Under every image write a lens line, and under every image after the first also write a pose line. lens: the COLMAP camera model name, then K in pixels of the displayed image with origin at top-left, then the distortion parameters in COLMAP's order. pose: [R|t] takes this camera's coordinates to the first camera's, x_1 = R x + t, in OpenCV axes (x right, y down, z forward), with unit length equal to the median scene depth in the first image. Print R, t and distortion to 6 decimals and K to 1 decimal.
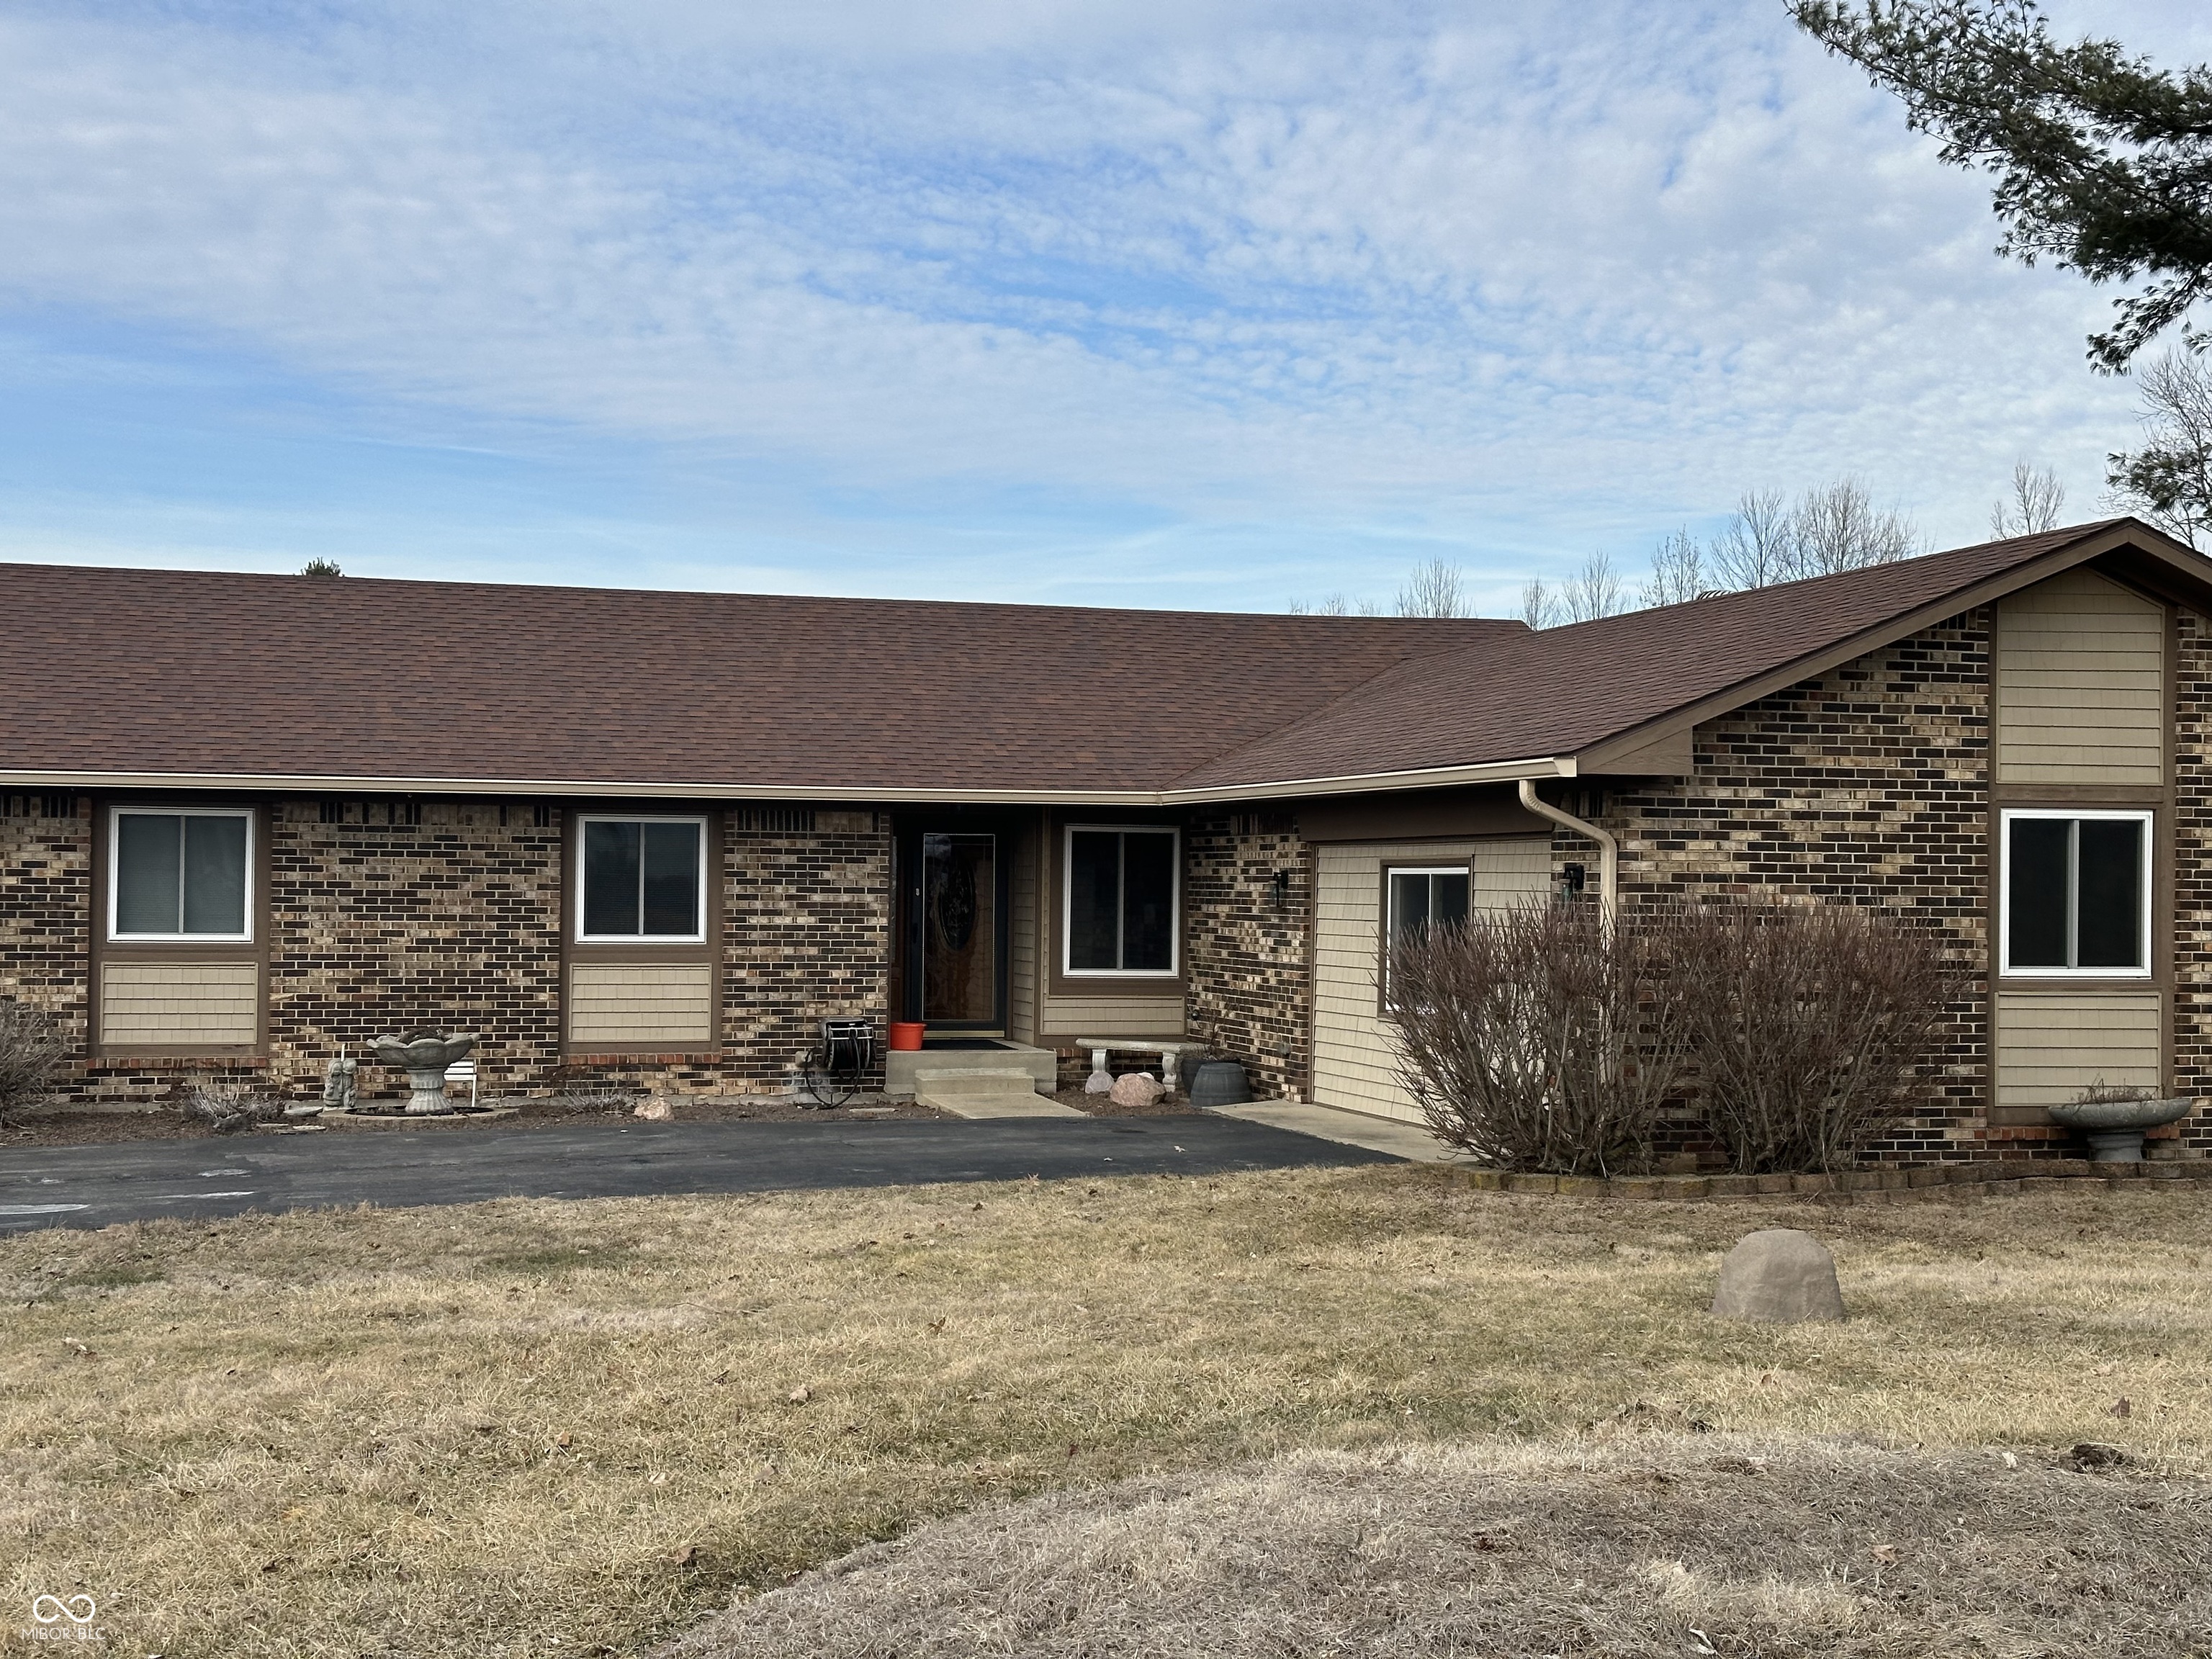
lens RADIAL K [[3088.4, 0, 1106.8], [0, 3088.4, 833.2], [0, 0, 1]] dist [0.108403, 0.000000]
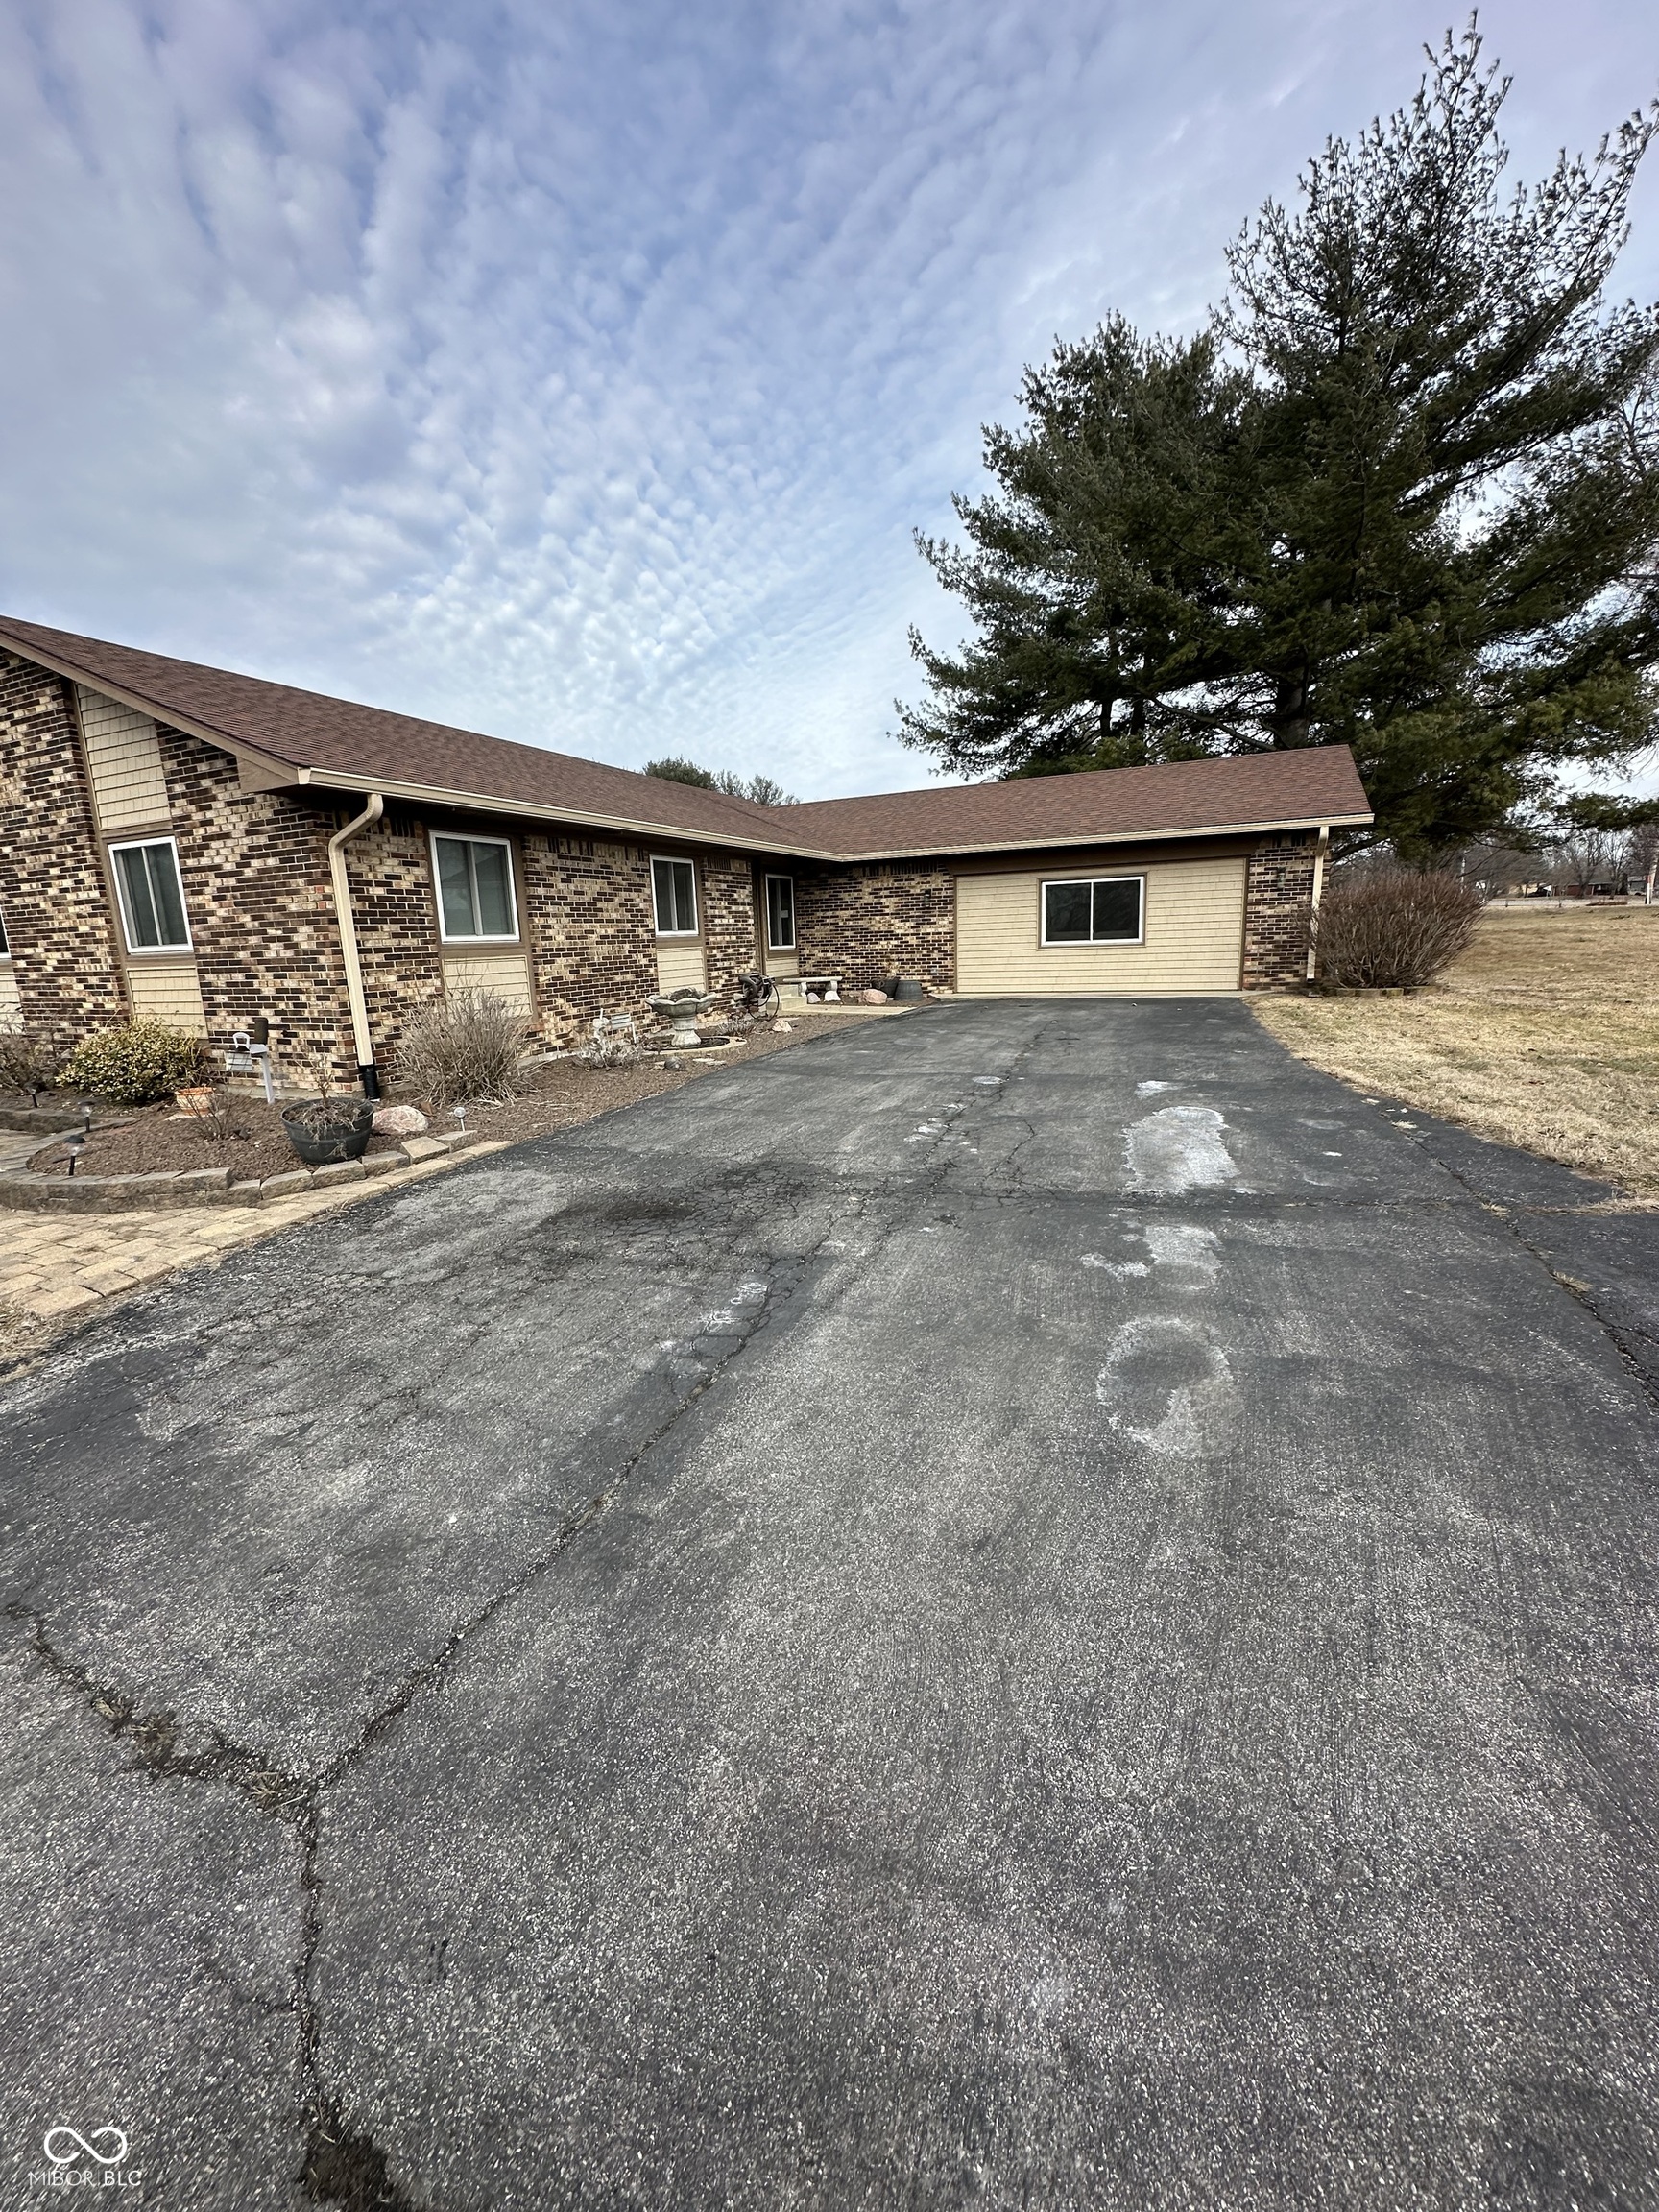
lens RADIAL K [[890.3, 0, 826.9], [0, 890.3, 1105.0], [0, 0, 1]] dist [-0.001826, -0.000043]
pose [[0.627437, -0.179489, 0.757698, -0.496534], [0.031954, 0.978186, 0.205258, 0.029536], [-0.778011, -0.104575, 0.619486, 0.642974]]
